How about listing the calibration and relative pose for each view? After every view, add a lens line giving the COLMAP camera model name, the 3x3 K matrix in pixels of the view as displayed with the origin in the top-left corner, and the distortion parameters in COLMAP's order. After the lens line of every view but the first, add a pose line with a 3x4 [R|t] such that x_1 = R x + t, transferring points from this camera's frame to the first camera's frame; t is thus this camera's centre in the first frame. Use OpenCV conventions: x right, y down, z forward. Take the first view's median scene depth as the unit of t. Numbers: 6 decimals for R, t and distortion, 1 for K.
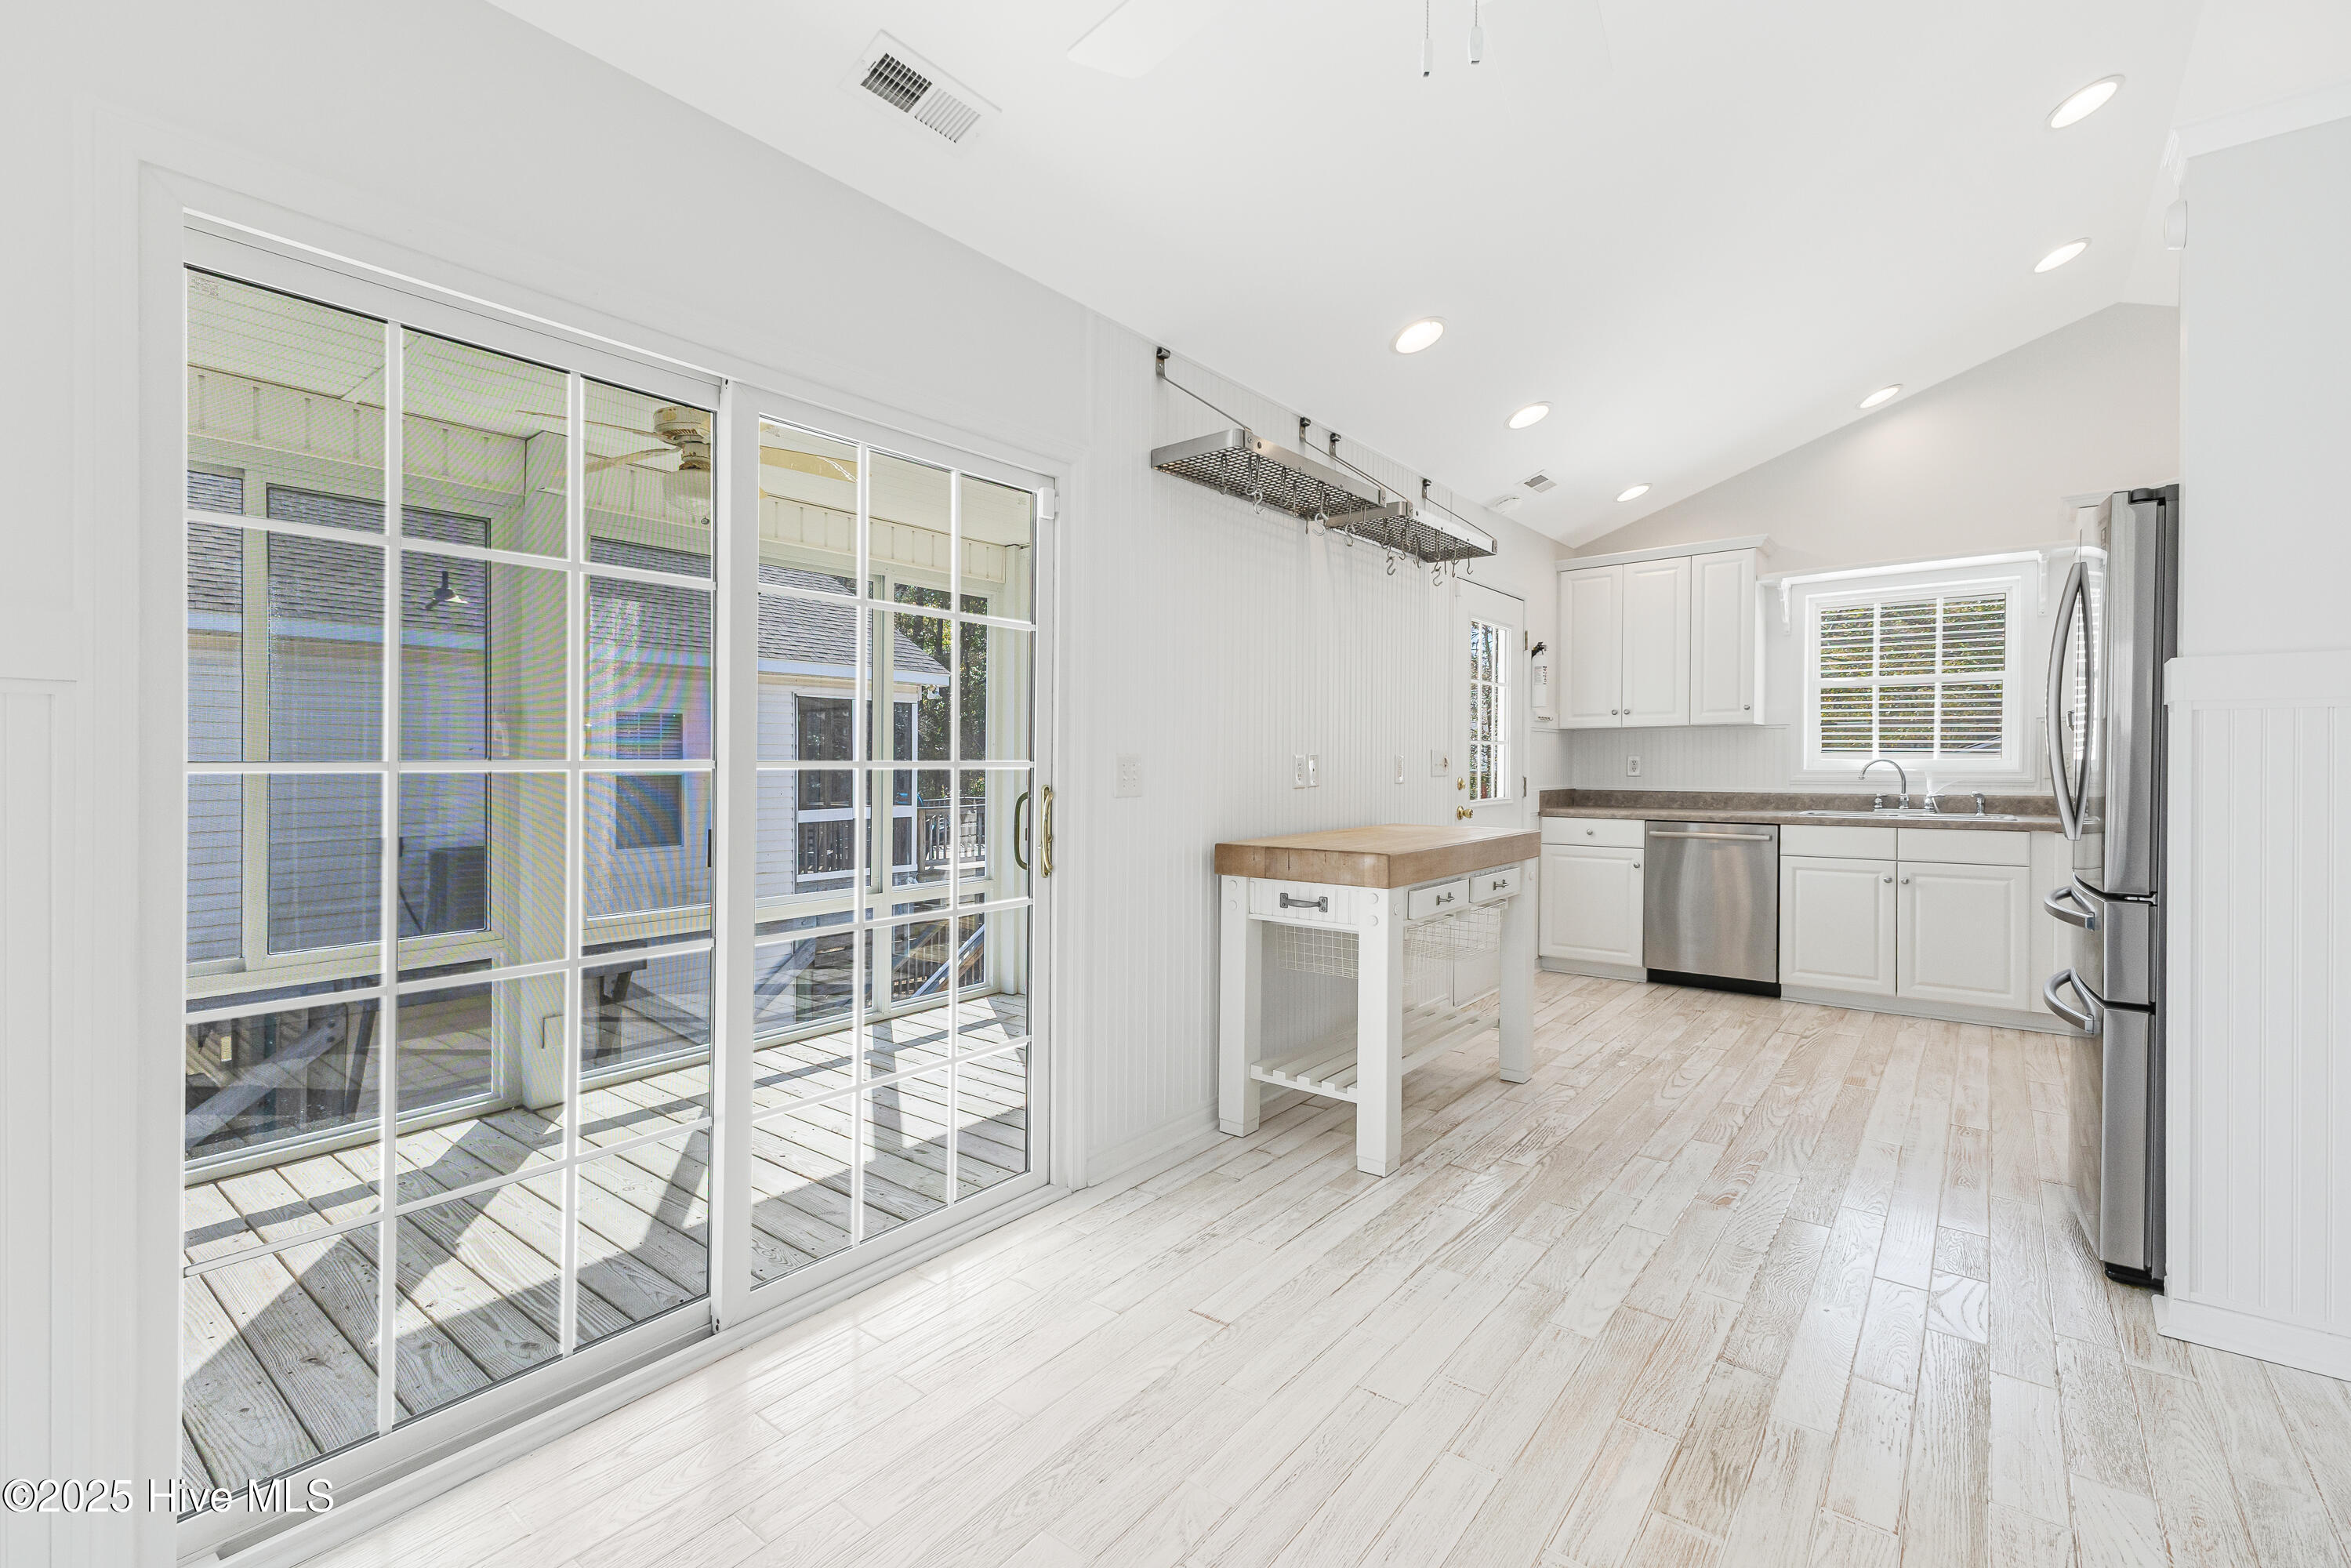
lens RADIAL K [[1011.2, 0, 1173.6], [0, 1011.2, 782.2], [0, 0, 1]] dist [0.011345, -0.000358]
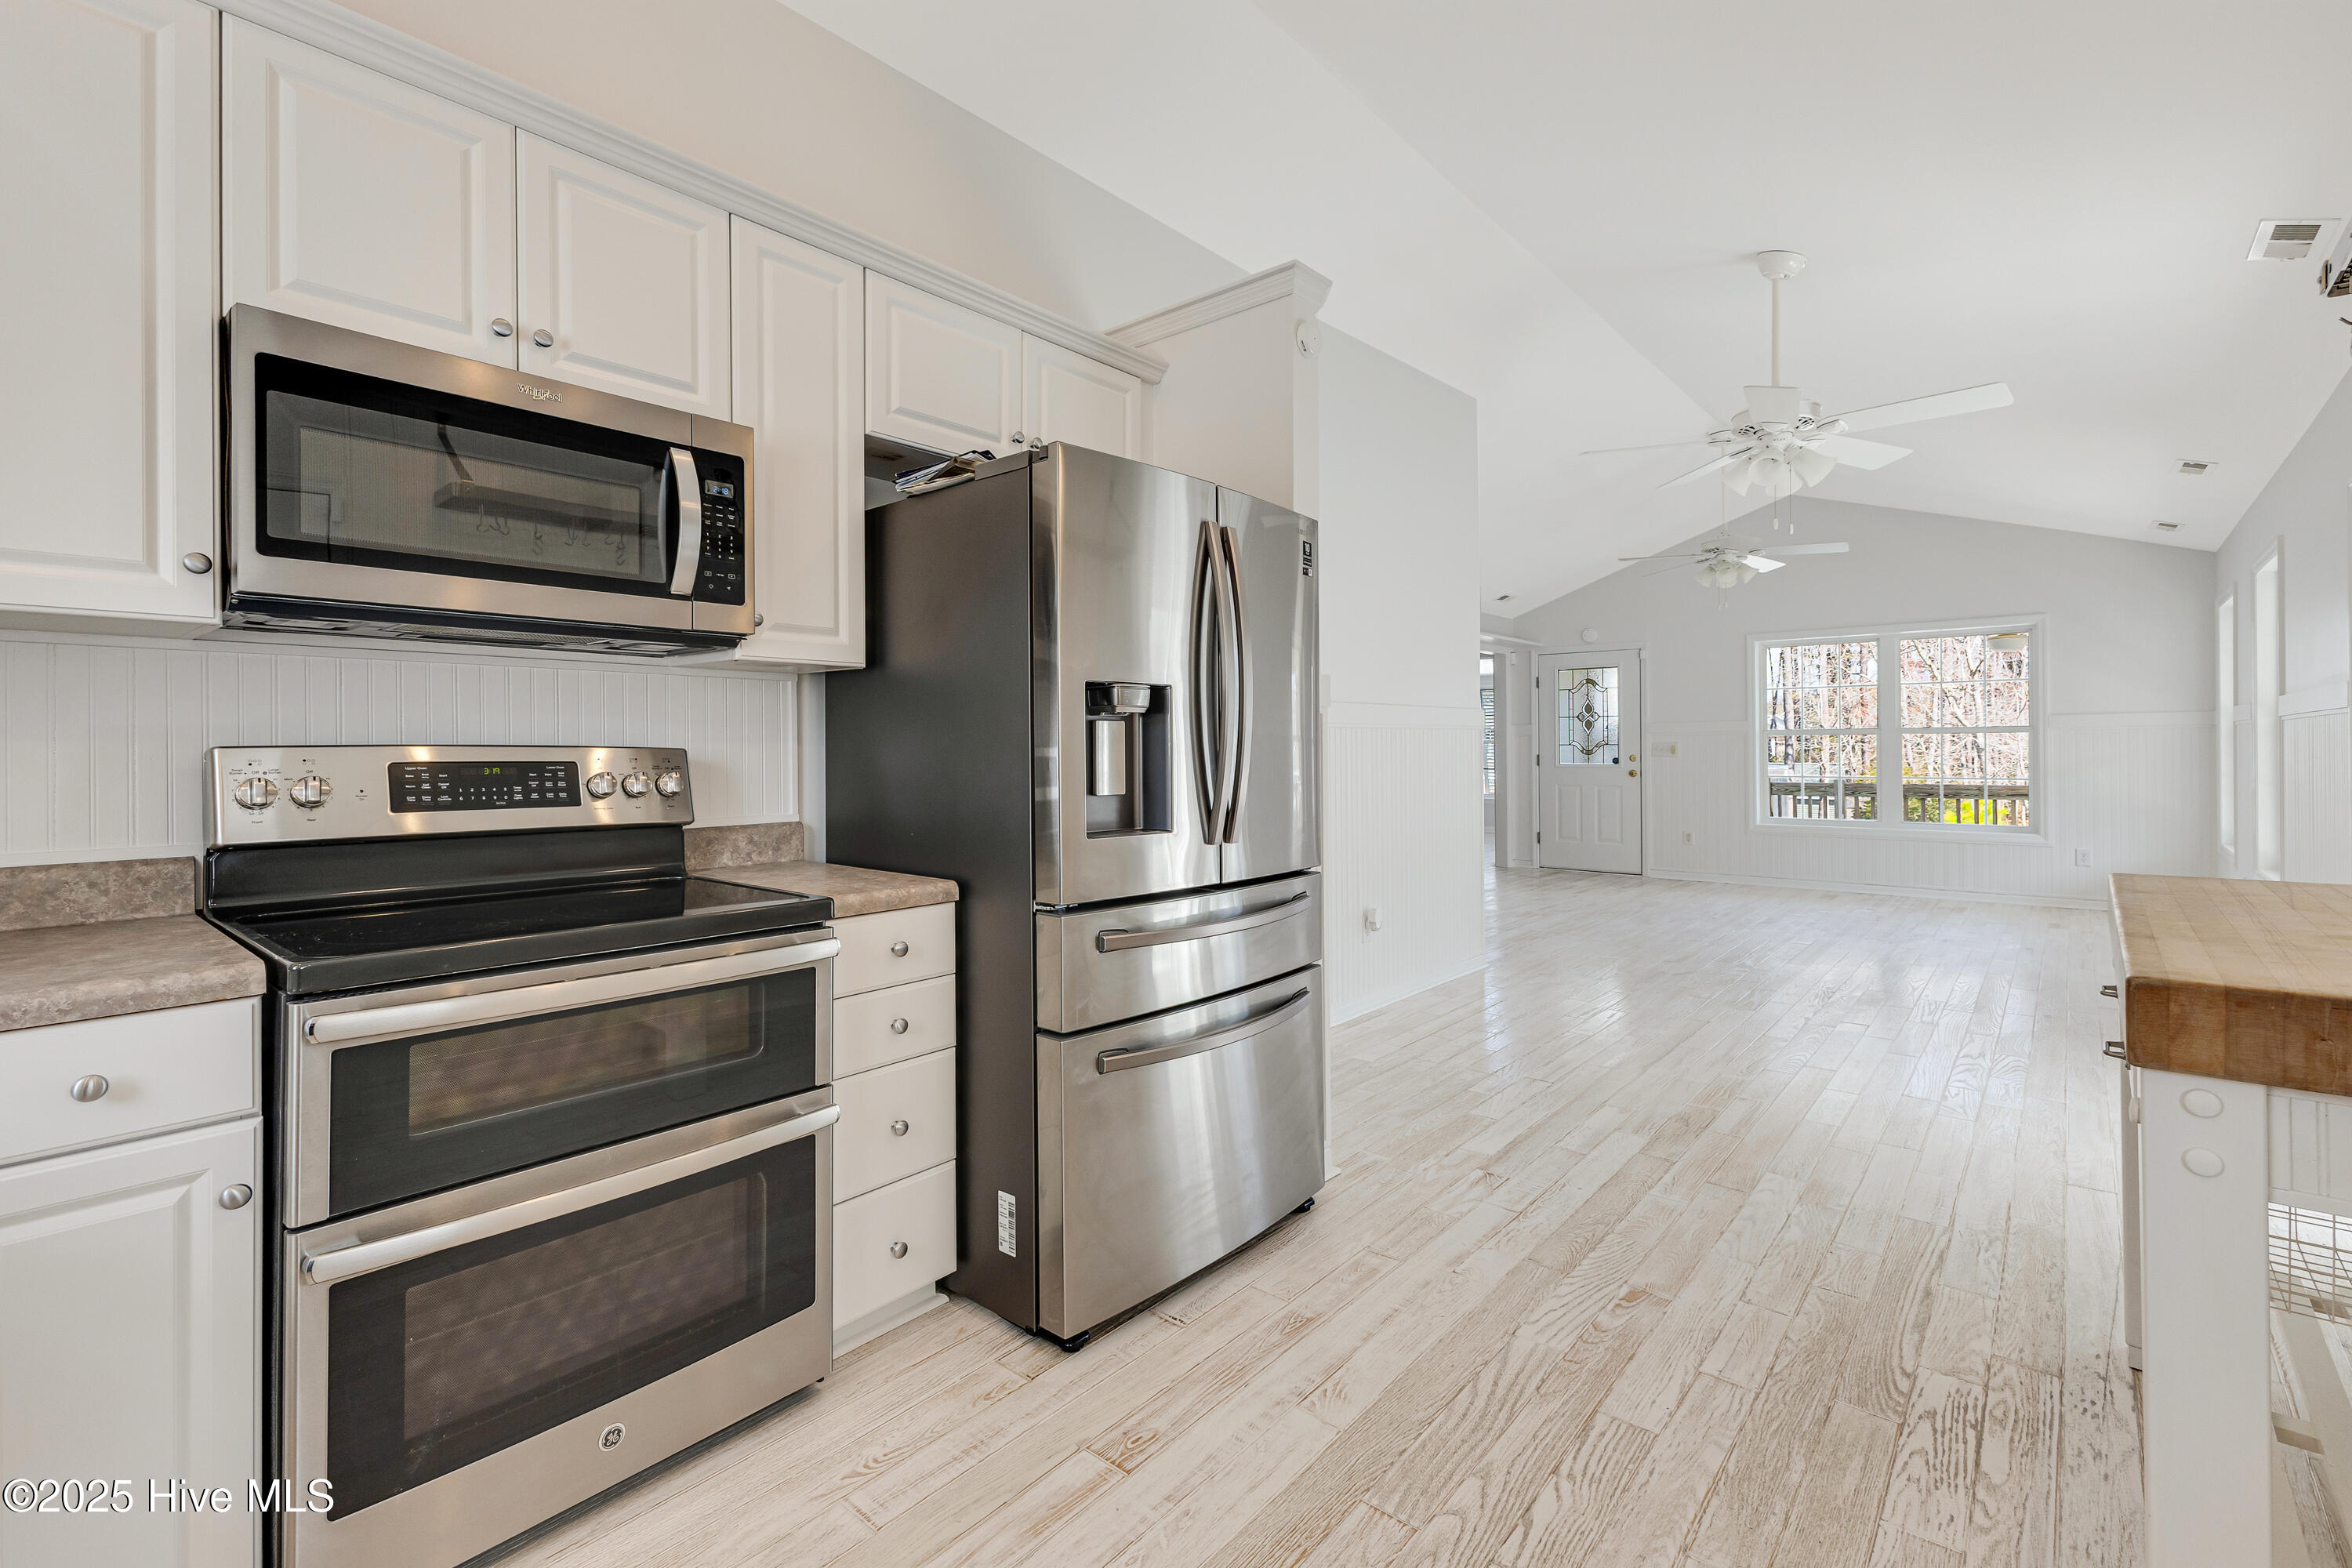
lens RADIAL K [[1020.9, 0, 1167.7], [0, 1020.9, 756.1], [0, 0, 1]] dist [0.011399, -0.000350]
pose [[-0.998894, 0.011623, 0.045568, 0.633801], [0.012803, 0.999588, 0.025685, -0.027387], [-0.045251, 0.026240, -0.998631, 1.324620]]
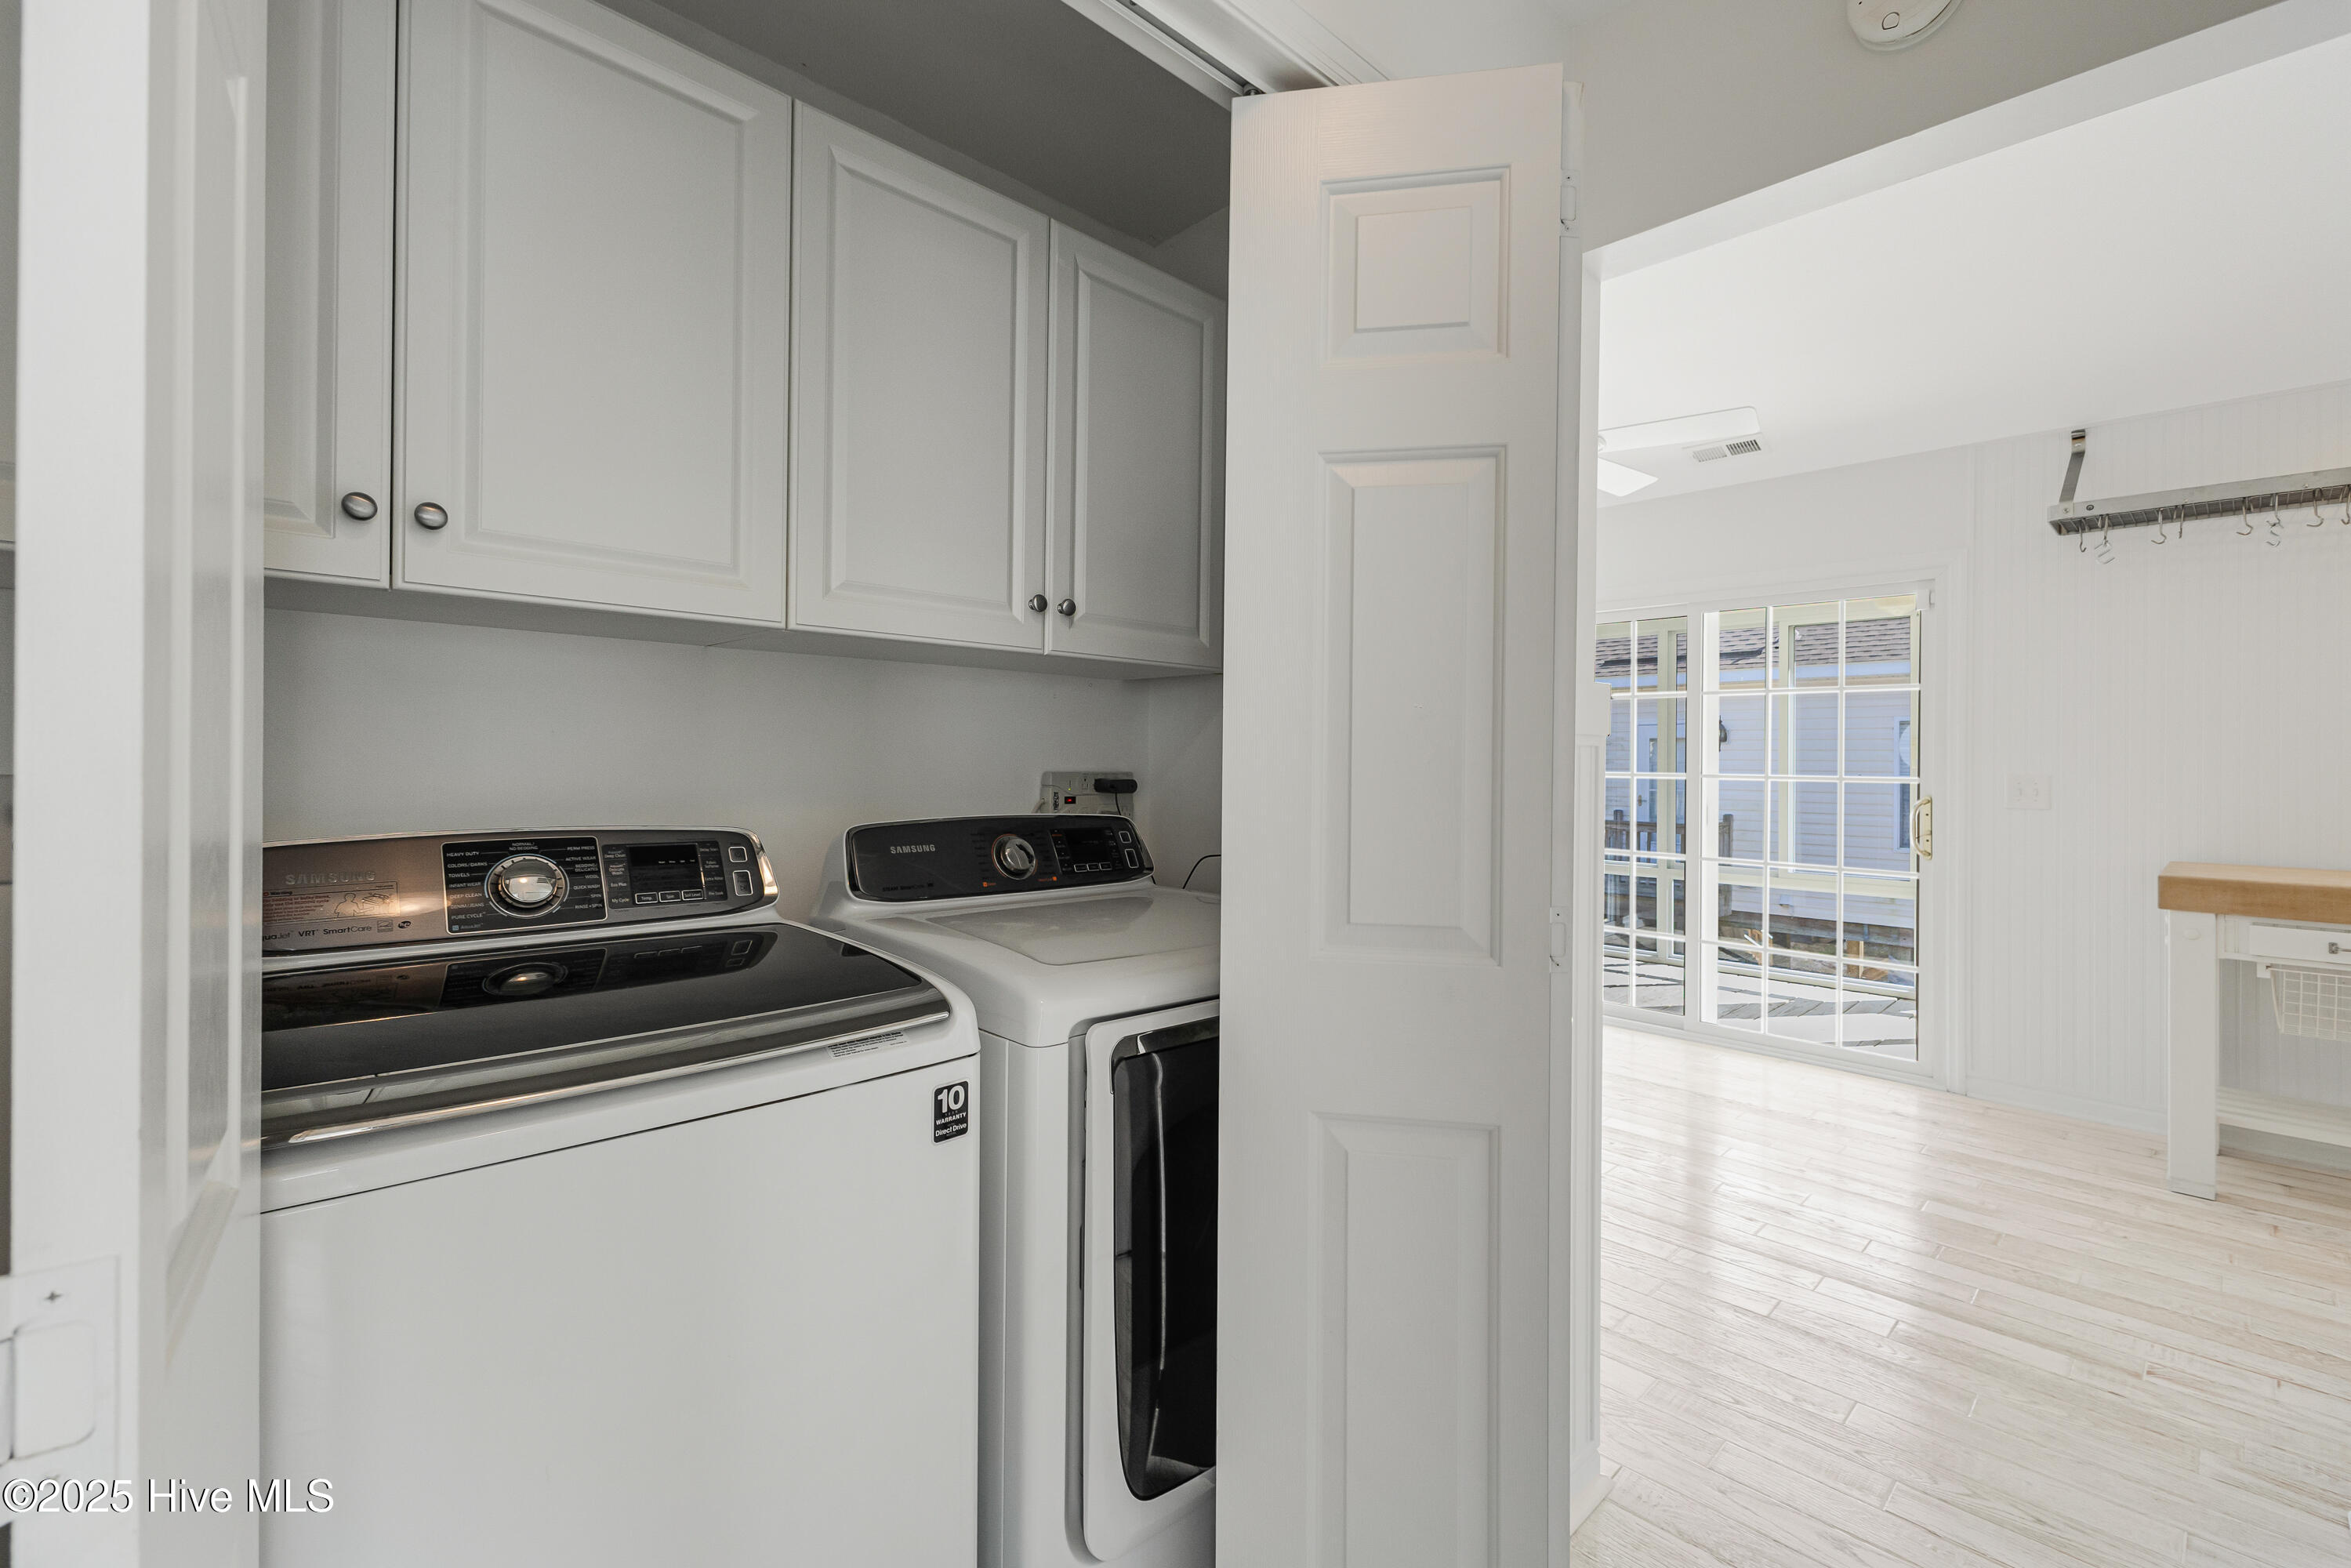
lens RADIAL K [[1033.3, 0, 1174.6], [0, 1033.3, 761.1], [0, 0, 1]] dist [0.009286, -0.000667]
pose [[-0.130251, 0.006002, -0.991463, 1.071100], [-0.025595, 0.999628, 0.009413, -0.023521], [0.991151, 0.026602, -0.130049, 0.095399]]
